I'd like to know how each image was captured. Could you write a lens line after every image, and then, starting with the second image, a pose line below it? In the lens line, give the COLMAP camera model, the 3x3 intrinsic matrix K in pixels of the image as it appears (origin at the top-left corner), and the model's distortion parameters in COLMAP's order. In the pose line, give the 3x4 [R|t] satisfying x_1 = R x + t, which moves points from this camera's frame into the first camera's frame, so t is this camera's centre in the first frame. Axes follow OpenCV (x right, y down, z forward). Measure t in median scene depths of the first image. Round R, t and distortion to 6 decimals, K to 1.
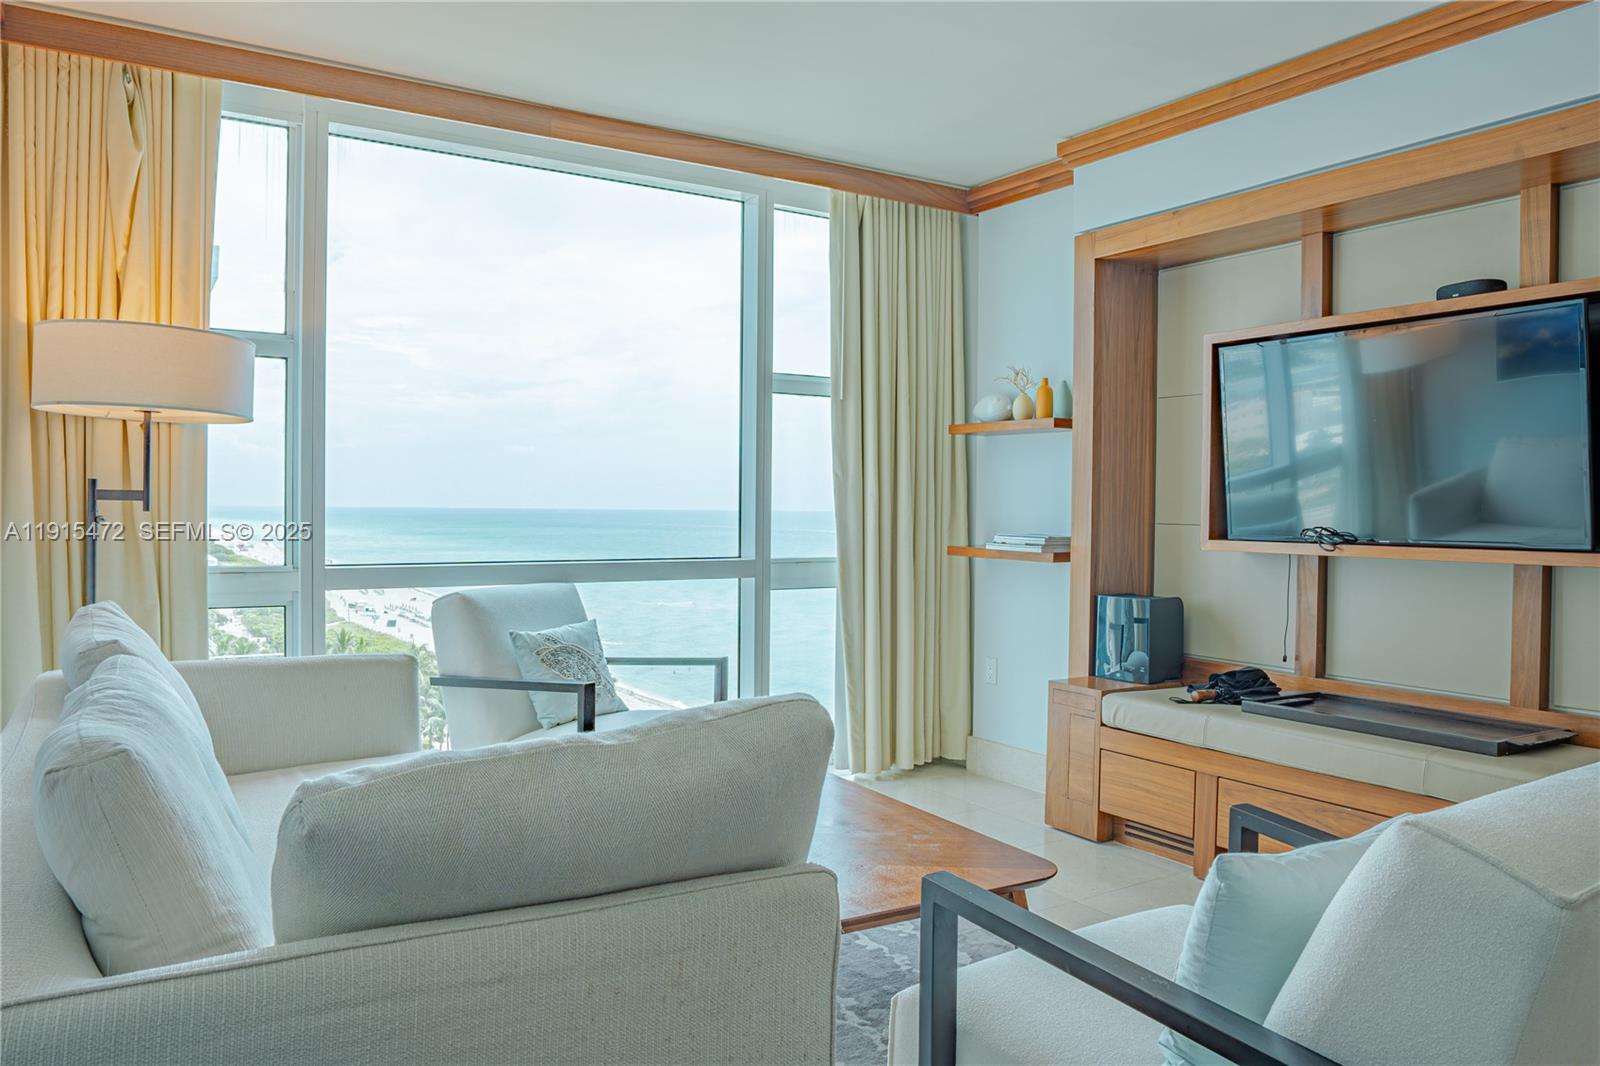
lens RADIAL K [[1112.5, 0, 791.7], [0, 1112.5, 535.6], [0, 0, 1]] dist [-0.081030, 0.042162]
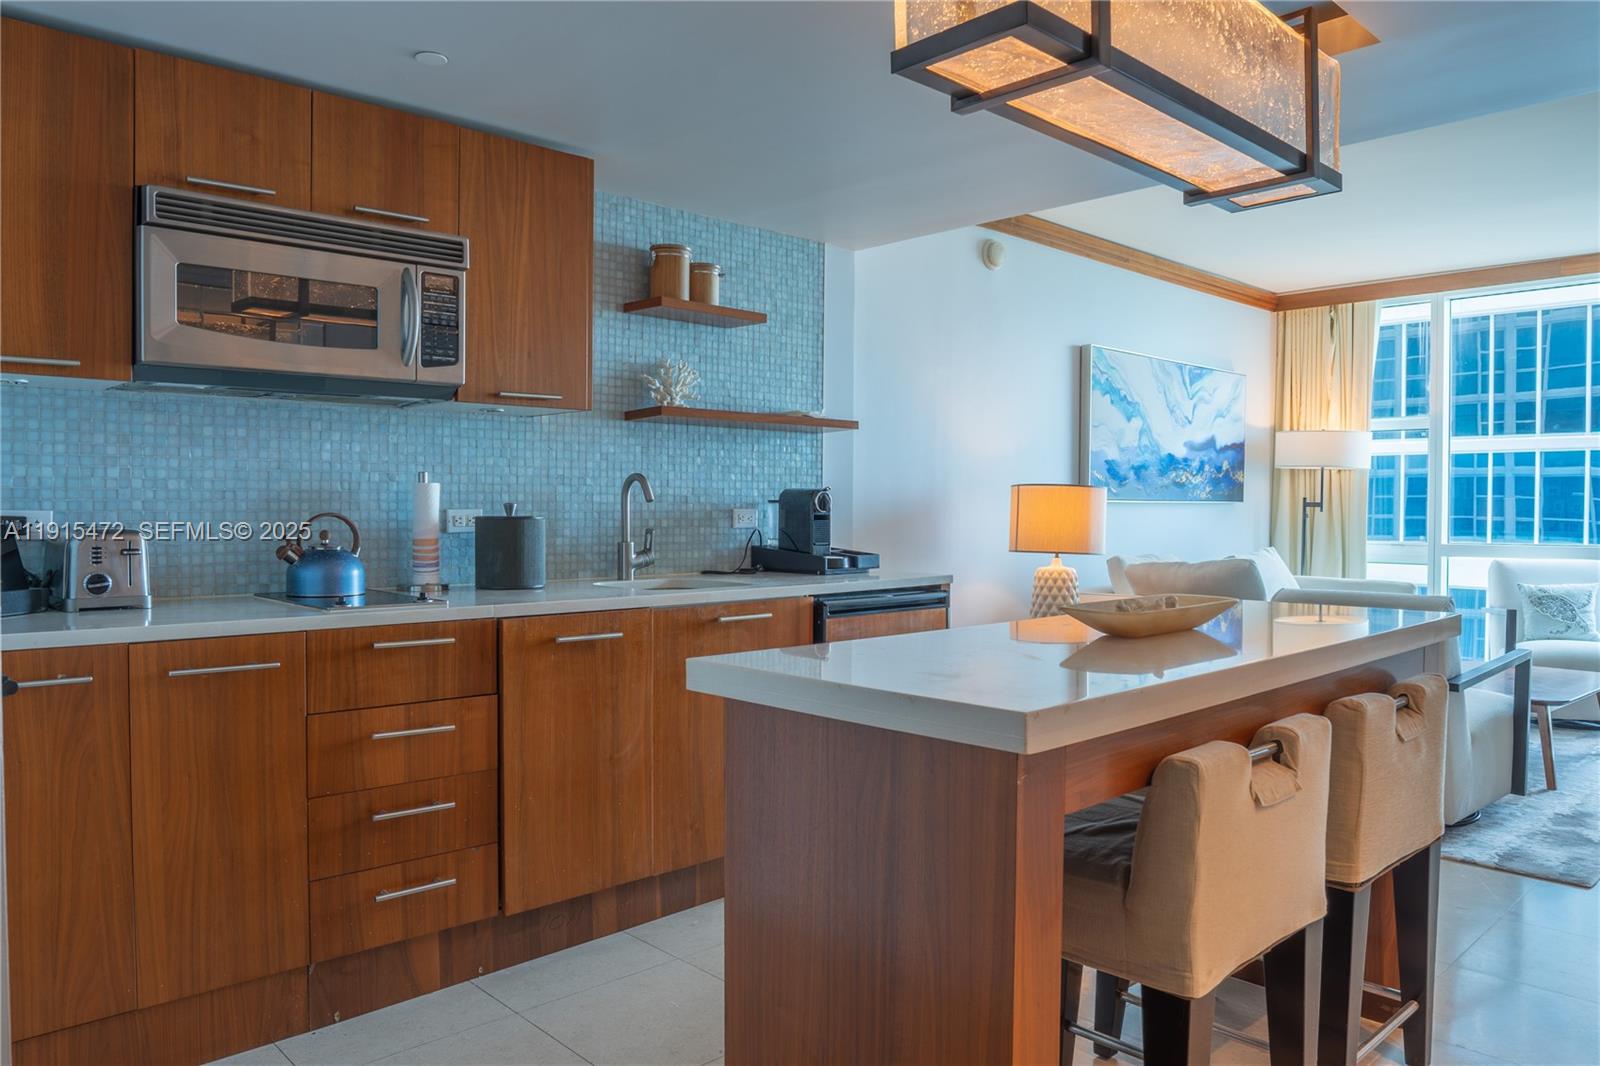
lens RADIAL K [[1112.5, 0, 791.7], [0, 1112.5, 535.6], [0, 0, 1]] dist [-0.081030, 0.042162]
pose [[0.200368, 0.014525, -0.979613, 0.483003], [-0.024771, 0.999646, 0.009756, 0.010881], [0.979408, 0.022311, 0.200656, -0.176002]]
